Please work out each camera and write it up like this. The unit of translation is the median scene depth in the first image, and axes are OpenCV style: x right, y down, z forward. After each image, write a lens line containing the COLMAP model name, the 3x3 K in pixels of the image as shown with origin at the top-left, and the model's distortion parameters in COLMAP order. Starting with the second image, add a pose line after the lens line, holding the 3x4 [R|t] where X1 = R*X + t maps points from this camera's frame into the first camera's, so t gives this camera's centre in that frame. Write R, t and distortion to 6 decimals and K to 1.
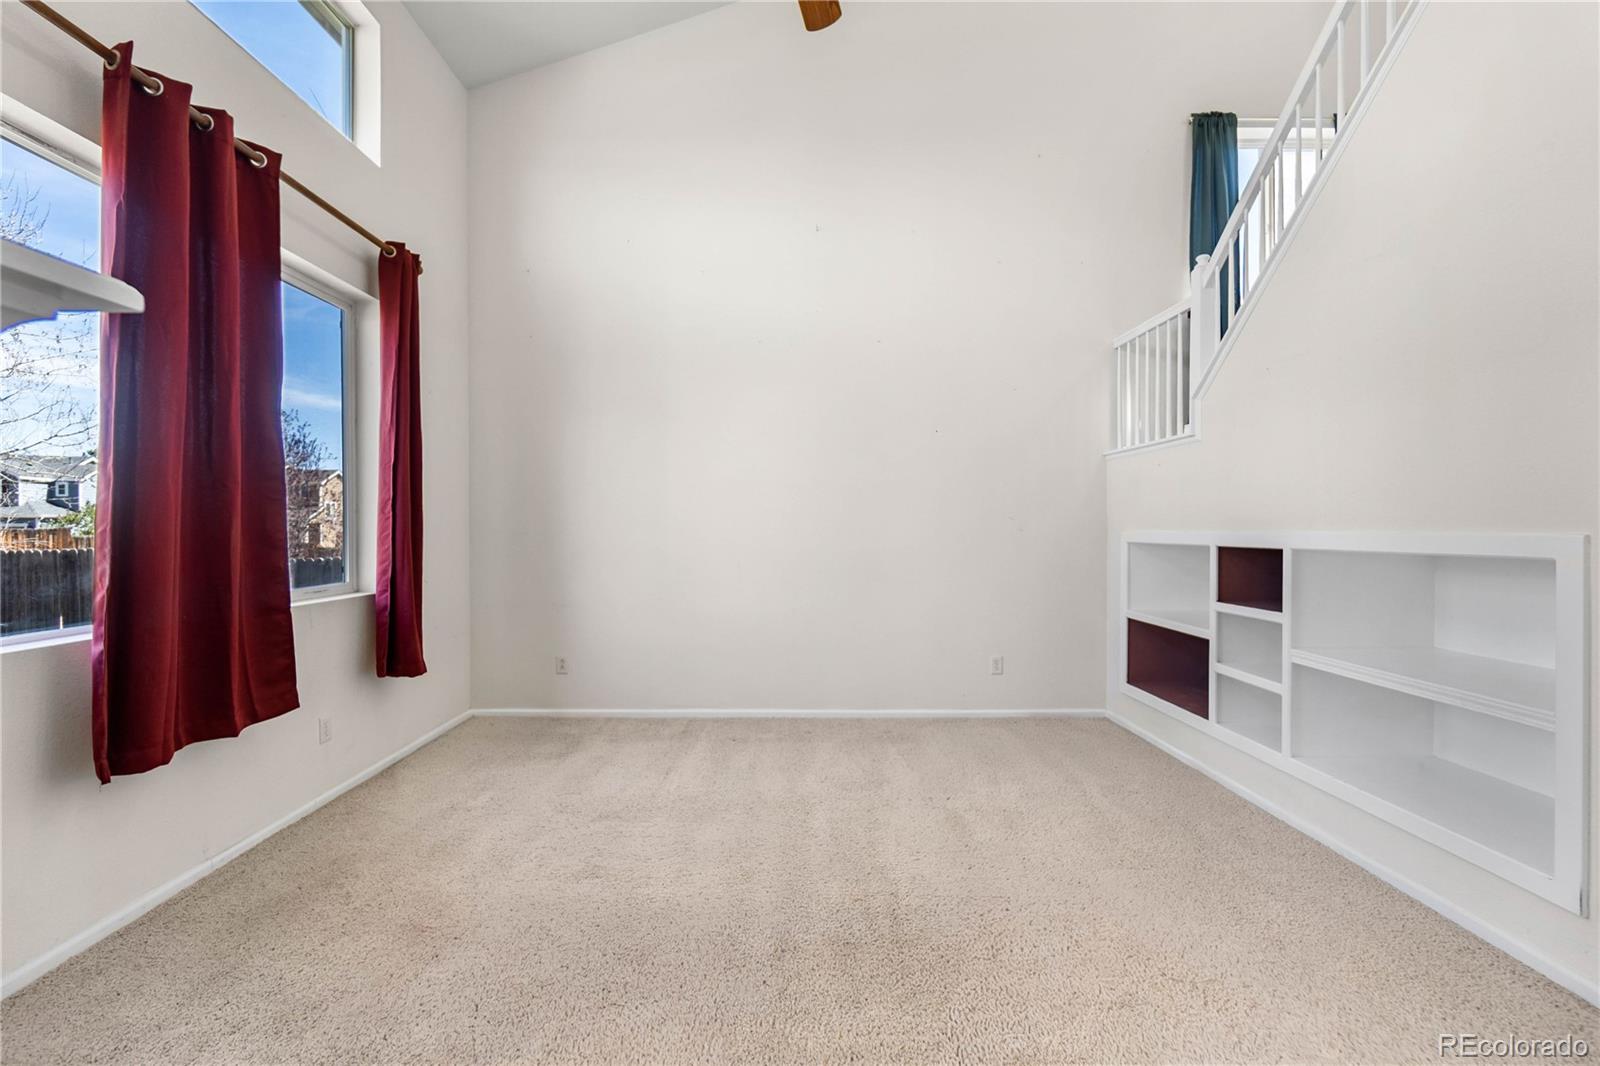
lens RADIAL K [[692.5, 0, 800.0], [0, 692.5, 533.0], [0, 0, 1]] dist [0.002849, 0.000358]
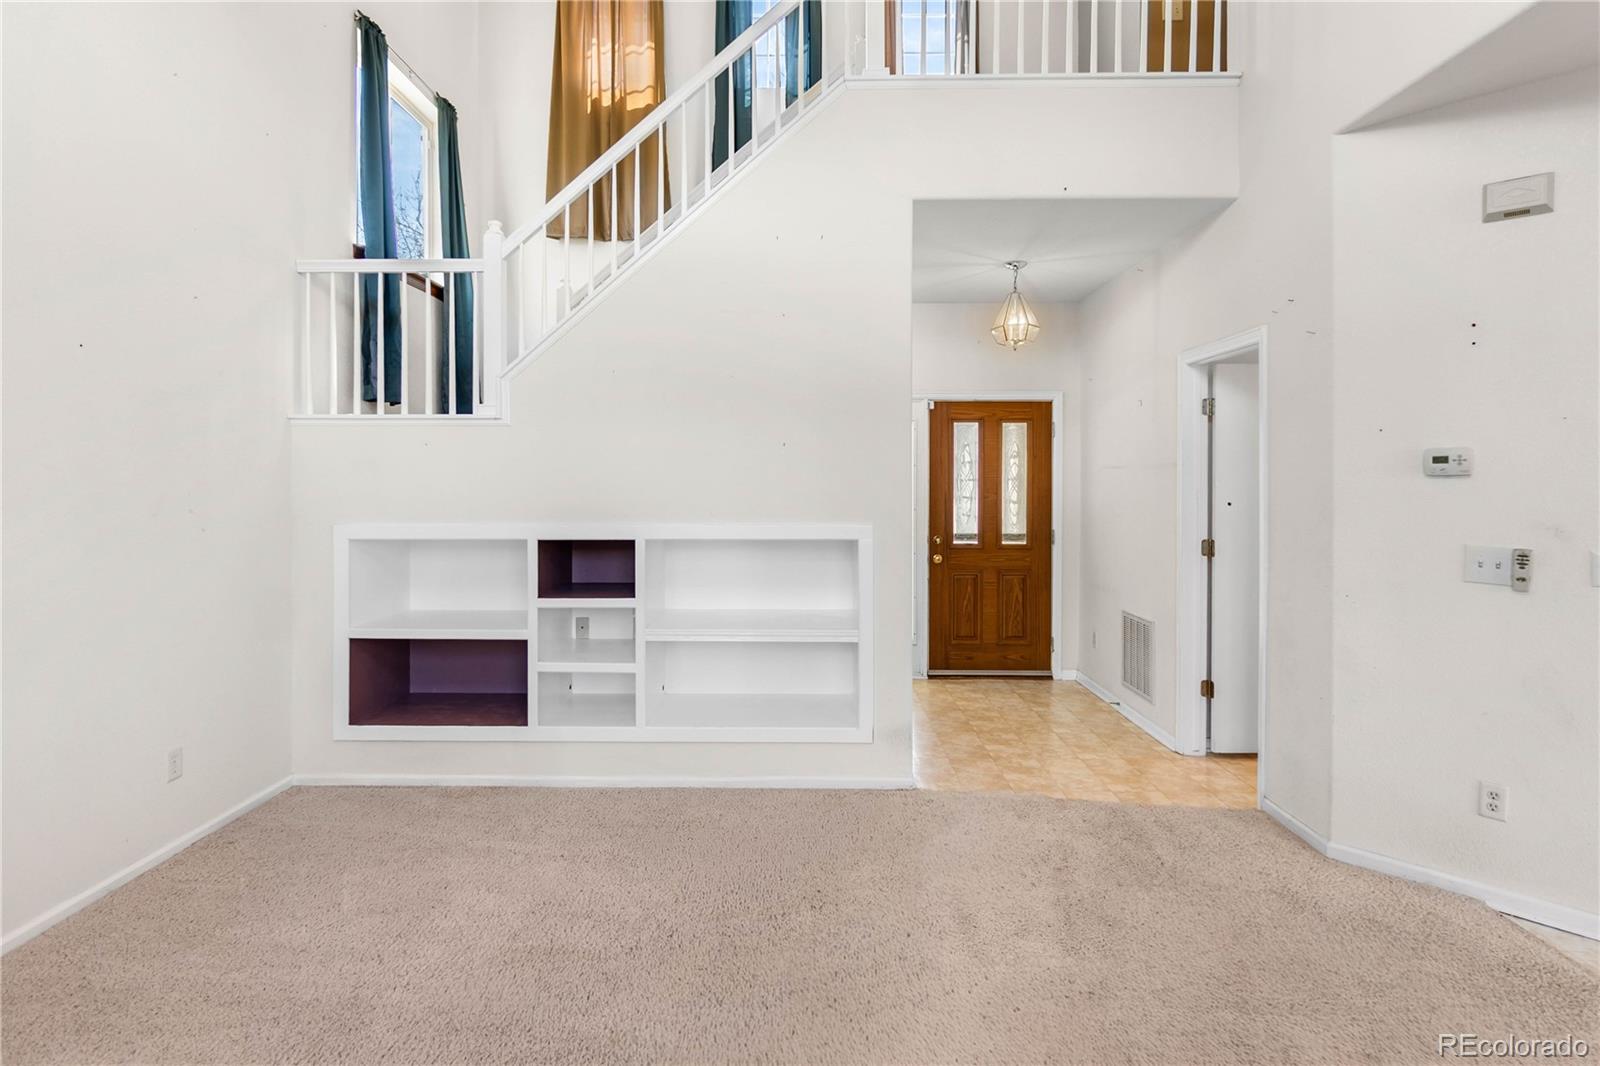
lens RADIAL K [[823.9, 0, 791.6], [0, 823.9, 486.1], [0, 0, 1]] dist [-0.002515, -0.000183]
pose [[0.040030, -0.003621, 0.999192, -0.508238], [0.008238, 0.999961, 0.003294, -0.054750], [-0.999165, 0.008100, 0.040058, 0.593625]]
